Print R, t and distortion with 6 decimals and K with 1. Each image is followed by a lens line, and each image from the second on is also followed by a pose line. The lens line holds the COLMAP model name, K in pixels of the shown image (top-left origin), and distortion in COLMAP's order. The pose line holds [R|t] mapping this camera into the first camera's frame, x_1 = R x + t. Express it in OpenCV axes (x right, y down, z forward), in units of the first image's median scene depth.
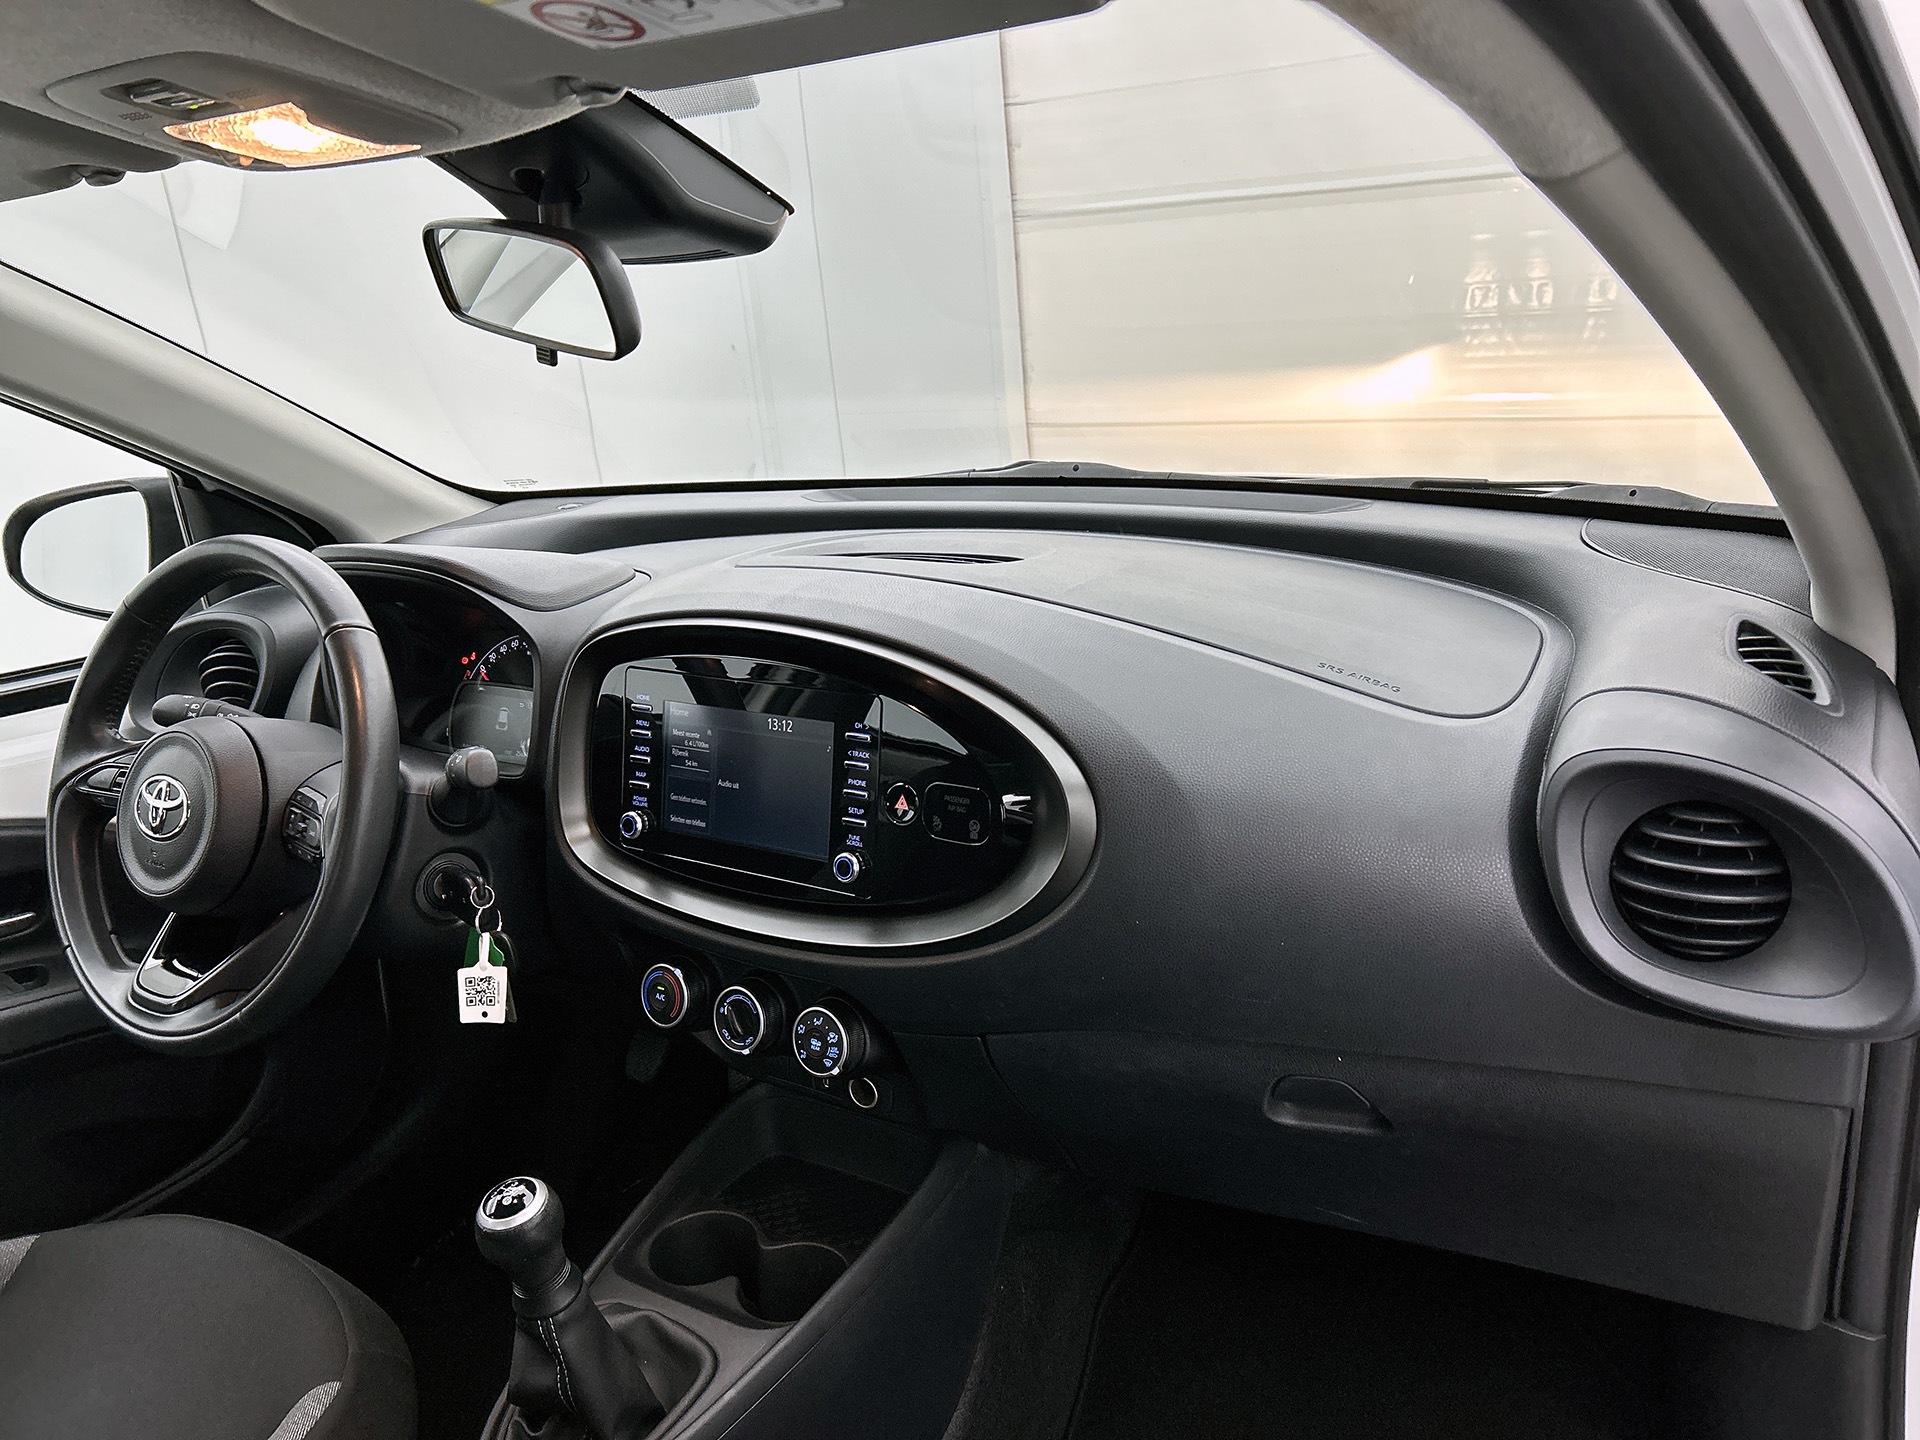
lens RADIAL K [[1472.5, 0, 928.1], [0, 1472.5, 710.5], [0, 0, 1]] dist [0.045646, -0.044347]
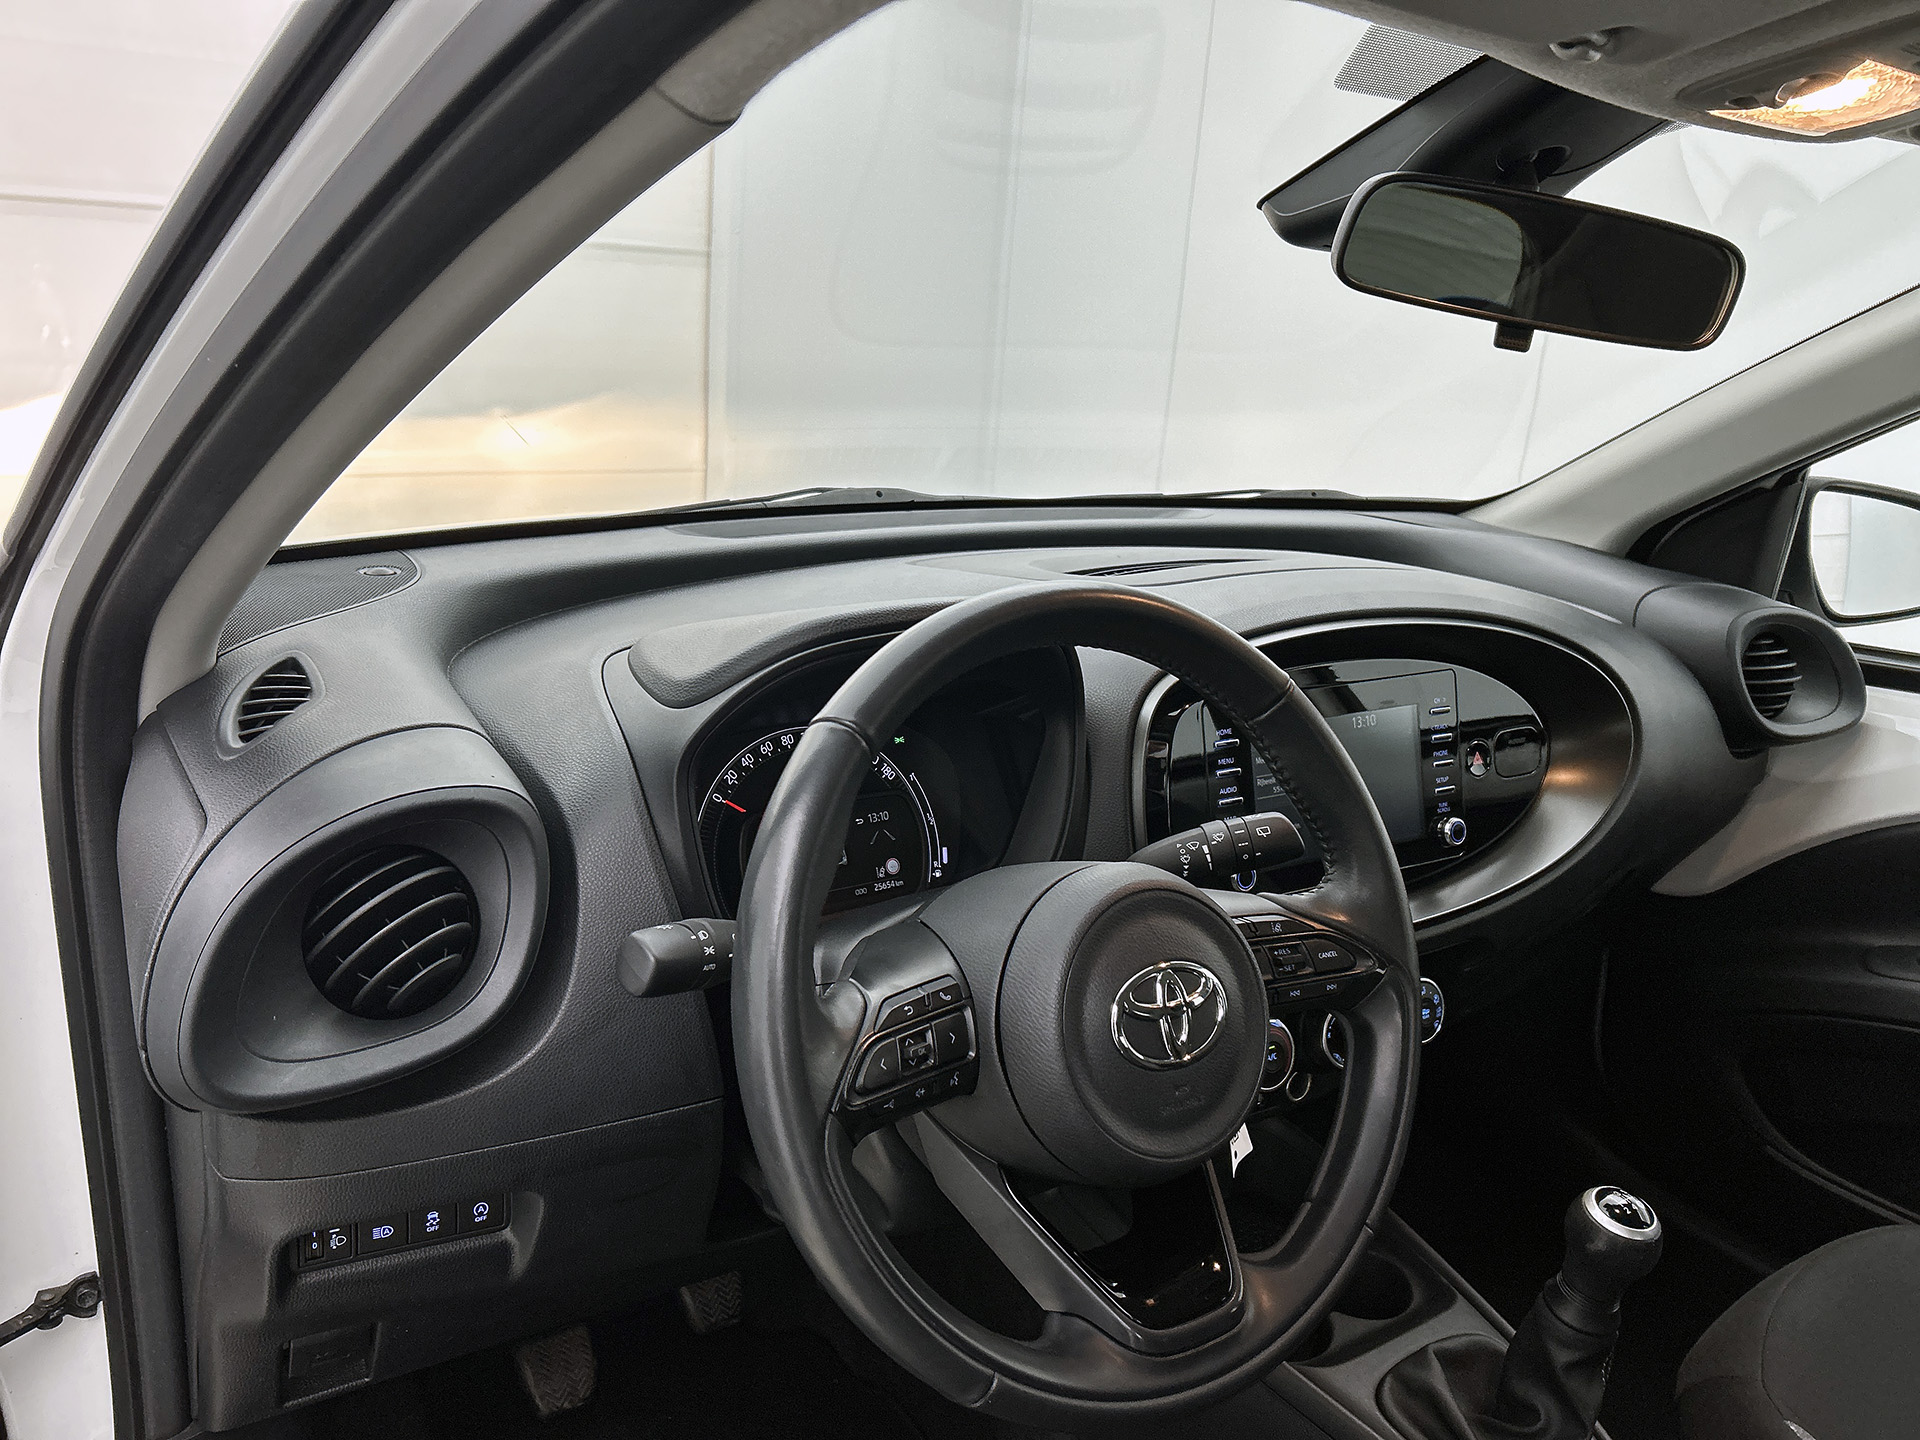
lens RADIAL K [[1472.5, 0, 957.9], [0, 1472.5, 721.1], [0, 0, 1]] dist [0.045646, -0.044347]
pose [[0.388923, -0.151105, 0.908794, -1.069811], [0.190728, 0.978292, 0.081038, -0.119181], [-0.901311, 0.141815, 0.409300, 0.793430]]
